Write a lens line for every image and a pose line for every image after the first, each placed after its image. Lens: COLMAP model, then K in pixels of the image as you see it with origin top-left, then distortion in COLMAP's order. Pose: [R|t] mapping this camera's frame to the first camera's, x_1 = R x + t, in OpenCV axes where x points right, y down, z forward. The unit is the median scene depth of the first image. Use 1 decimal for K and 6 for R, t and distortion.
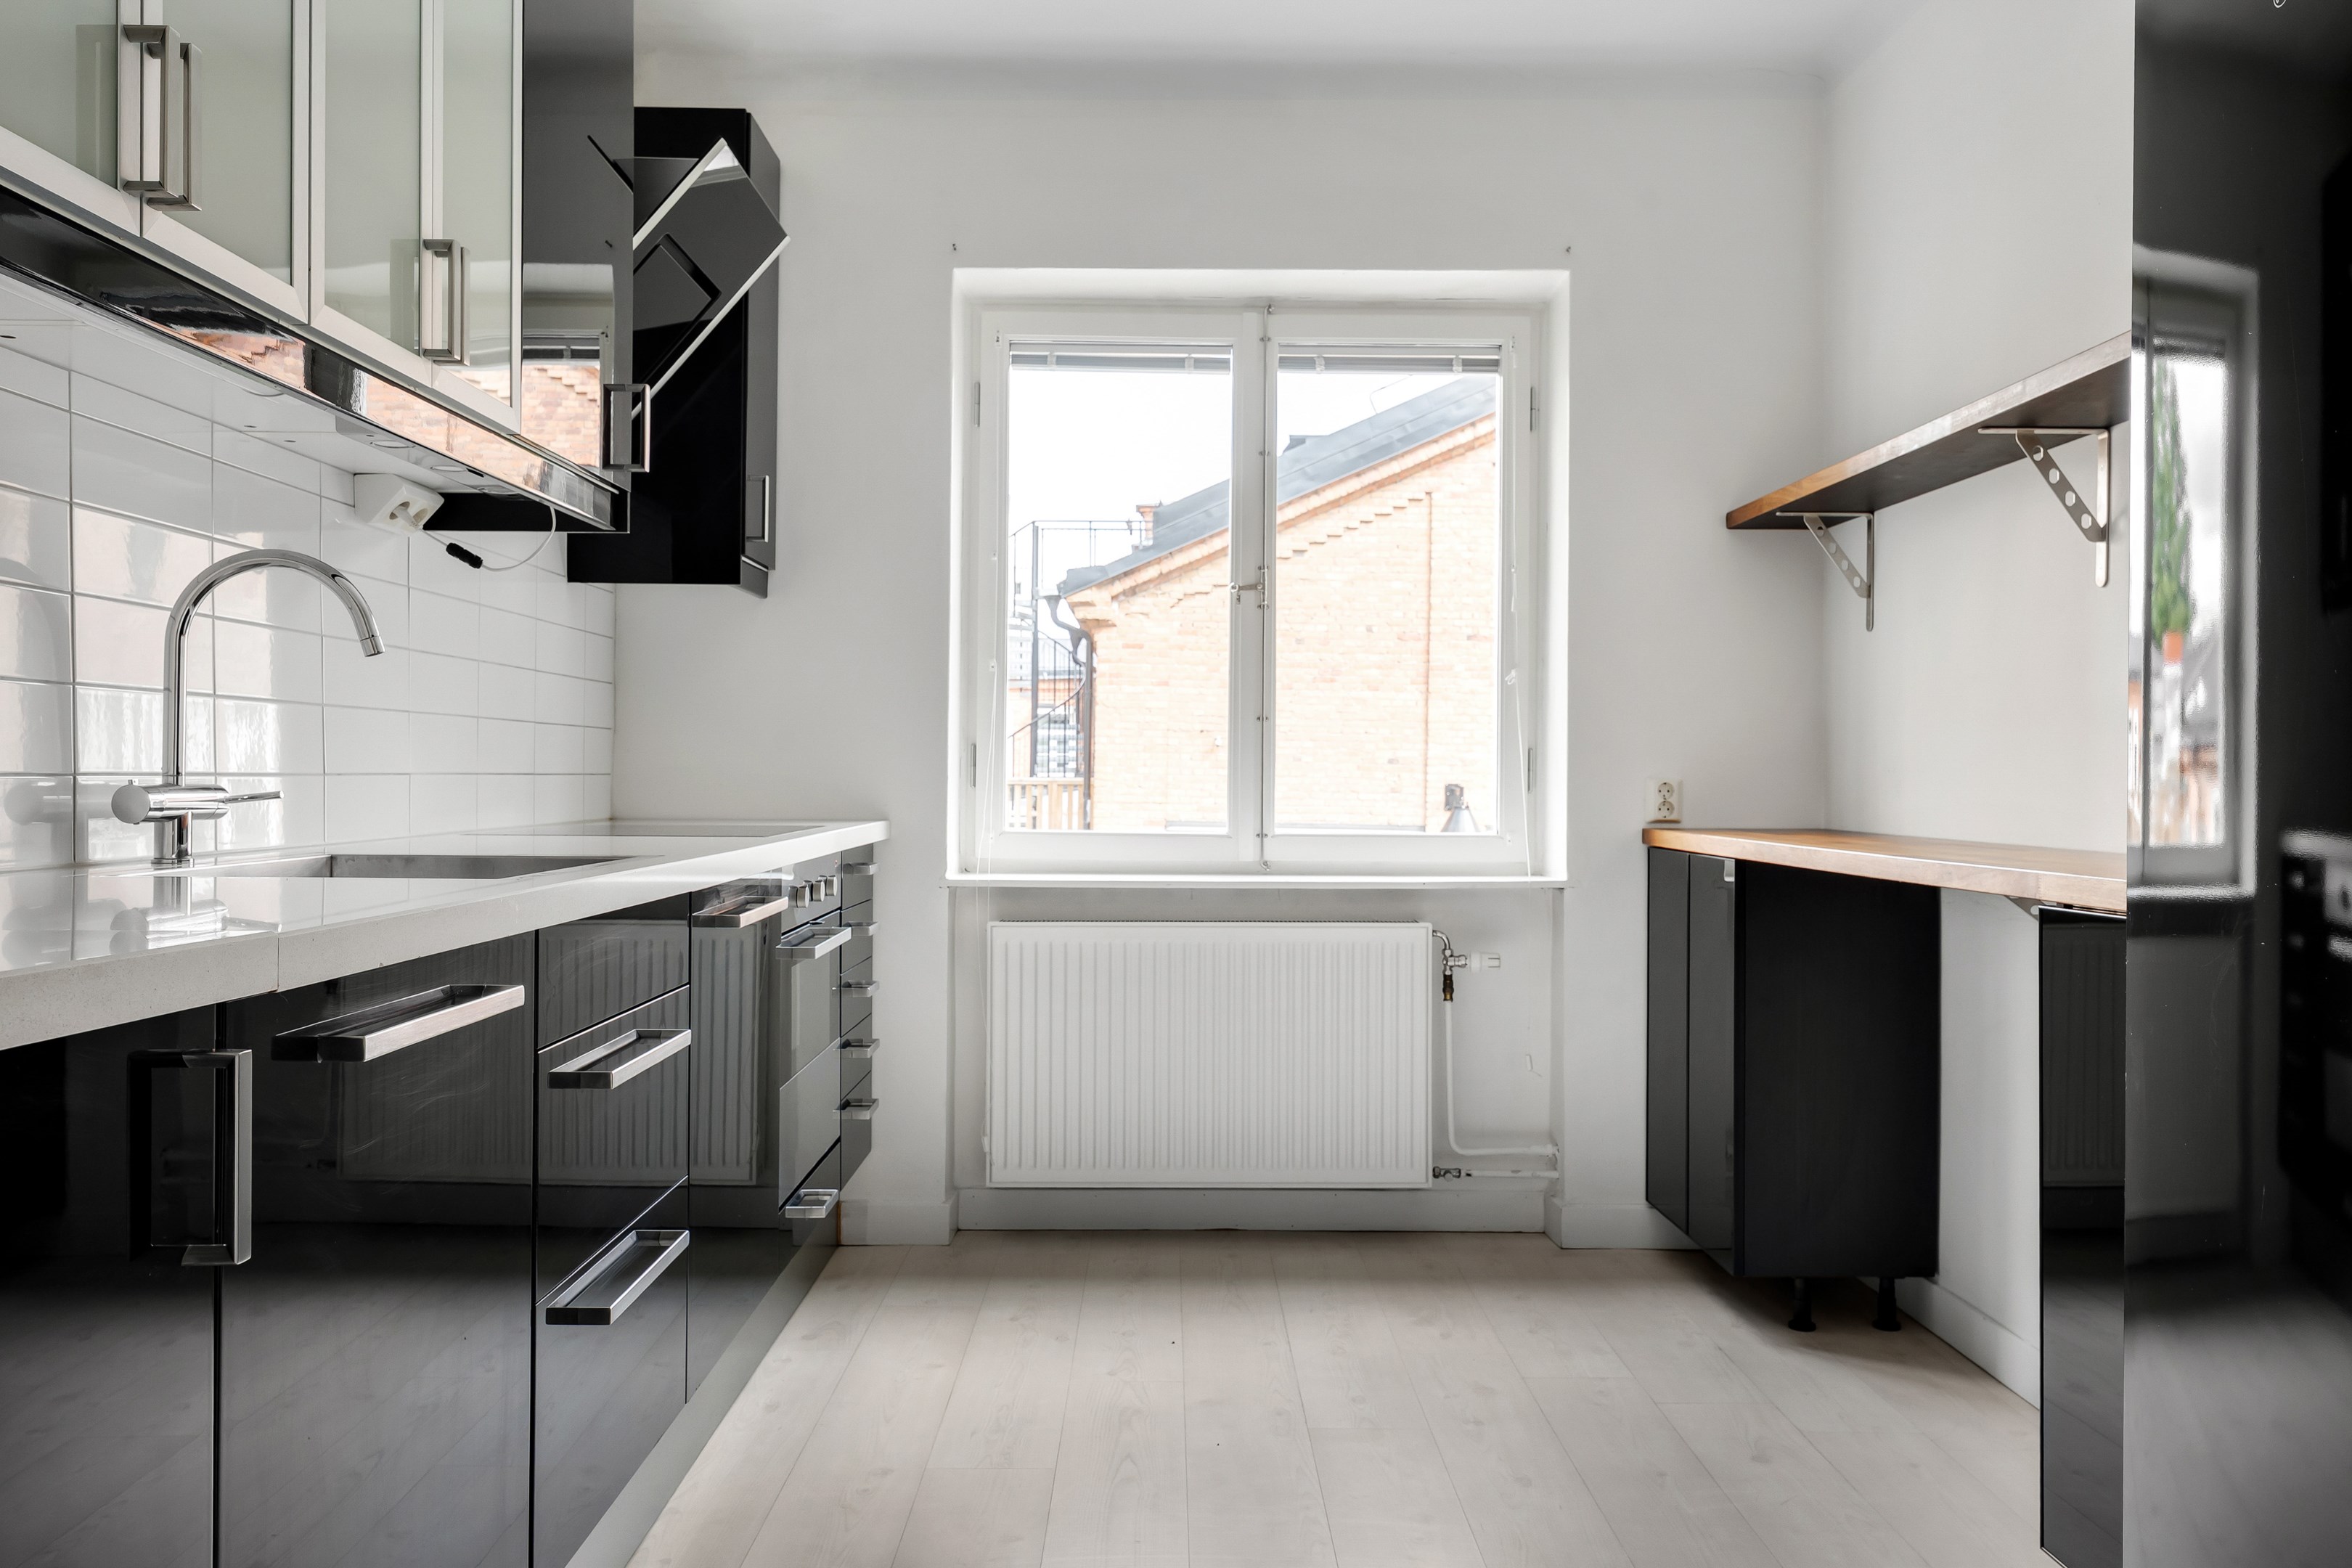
lens RADIAL K [[1991.9, 0, 1176.0], [0, 1991.9, 784.0], [0, 0, 1]] dist [-0.004719, 0.000198]
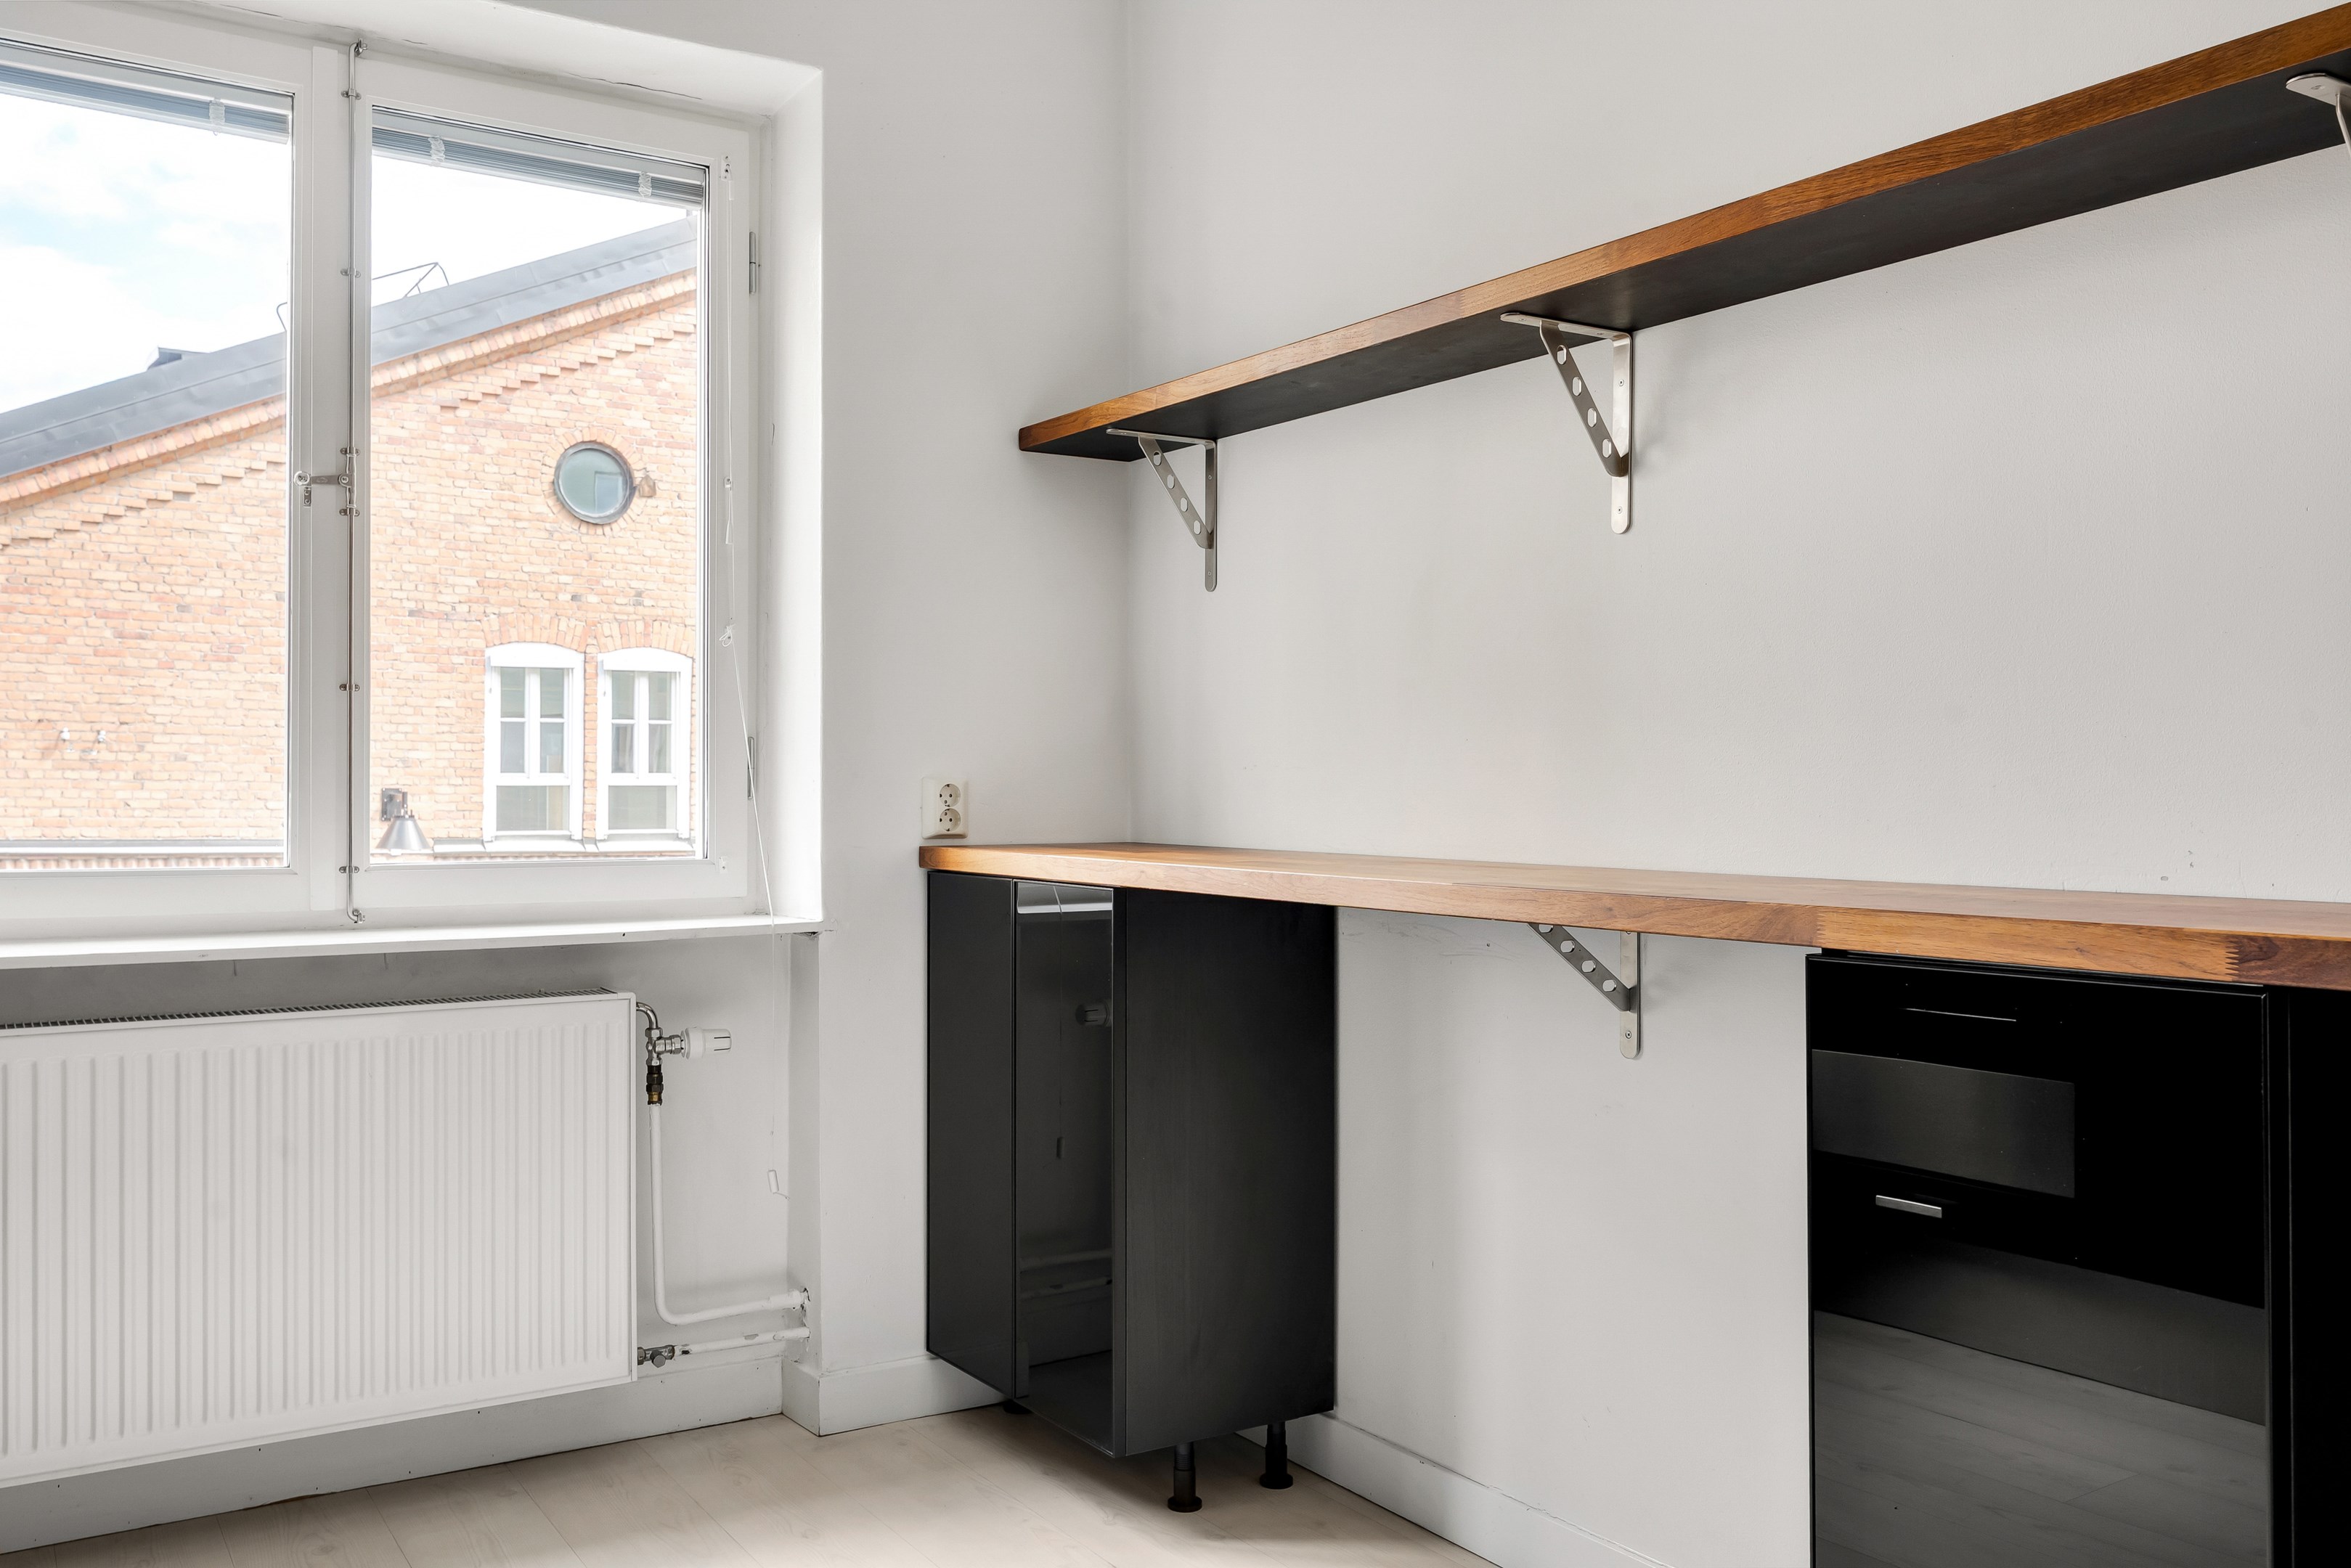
lens RADIAL K [[1948.6, 0, 1175.5], [0, 1948.6, 784.0], [0, 0, 1]] dist [0.002827, 0.003376]
pose [[0.835482, -0.004359, 0.549501, -0.081902], [0.005350, 0.999986, -0.000202, -0.000098], [-0.549492, 0.003108, 0.835493, 0.340916]]
